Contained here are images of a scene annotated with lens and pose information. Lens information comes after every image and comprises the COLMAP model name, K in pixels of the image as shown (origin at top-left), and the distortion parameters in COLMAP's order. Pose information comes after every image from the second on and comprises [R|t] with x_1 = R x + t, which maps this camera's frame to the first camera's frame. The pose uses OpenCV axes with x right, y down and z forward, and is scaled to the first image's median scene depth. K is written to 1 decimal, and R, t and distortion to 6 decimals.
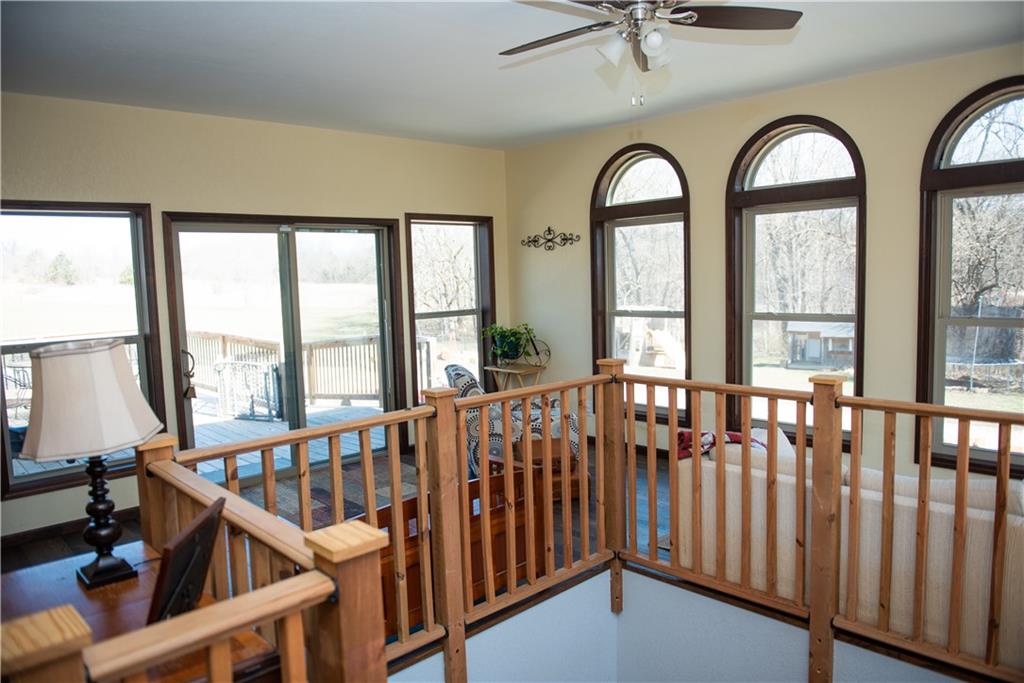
lens RADIAL K [[691.9, 0, 510.7], [0, 691.9, 345.1], [0, 0, 1]] dist [-0.044862, -0.006791]
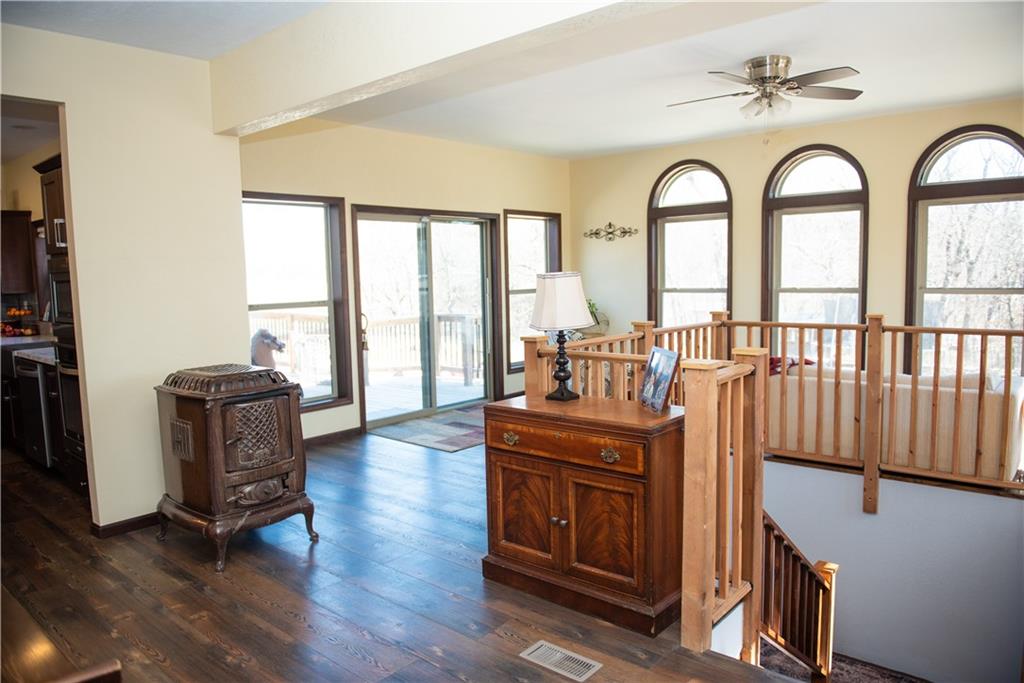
lens RADIAL K [[691.9, 0, 505.8], [0, 691.9, 345.3], [0, 0, 1]] dist [-0.044862, -0.006791]
pose [[0.995822, -0.001718, 0.091303, -0.340861], [0.001583, 0.999998, 0.001551, 0.069778], [-0.091305, -0.001400, 0.995822, -0.325282]]
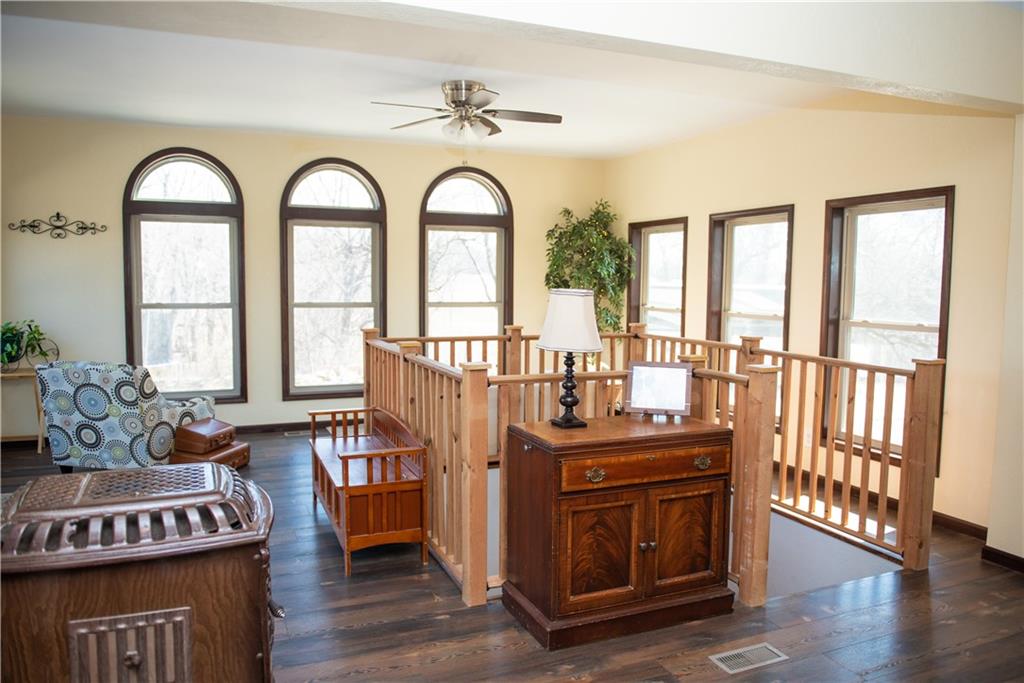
lens RADIAL K [[743.2, 0, 515.8], [0, 743.2, 349.1], [0, 0, 1]] dist [-0.046546, 0.000245]
pose [[0.353562, -0.052911, 0.933913, -0.867849], [0.071347, 0.997016, 0.029476, 0.030676], [-0.932686, 0.056210, 0.356282, 0.149274]]
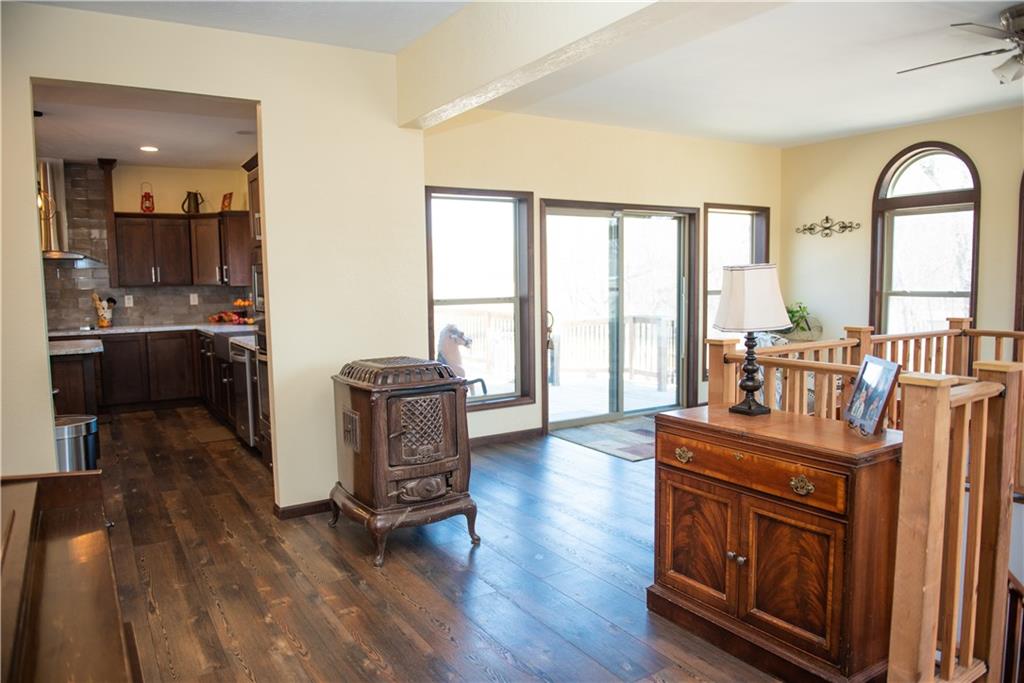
lens RADIAL K [[691.9, 0, 513.7], [0, 691.9, 344.4], [0, 0, 1]] dist [-0.044862, -0.006791]
pose [[0.981312, 0.034527, -0.189298, -0.310137], [-0.034813, 0.999392, 0.001816, 0.072383], [0.189246, 0.004808, 0.981918, -0.257144]]
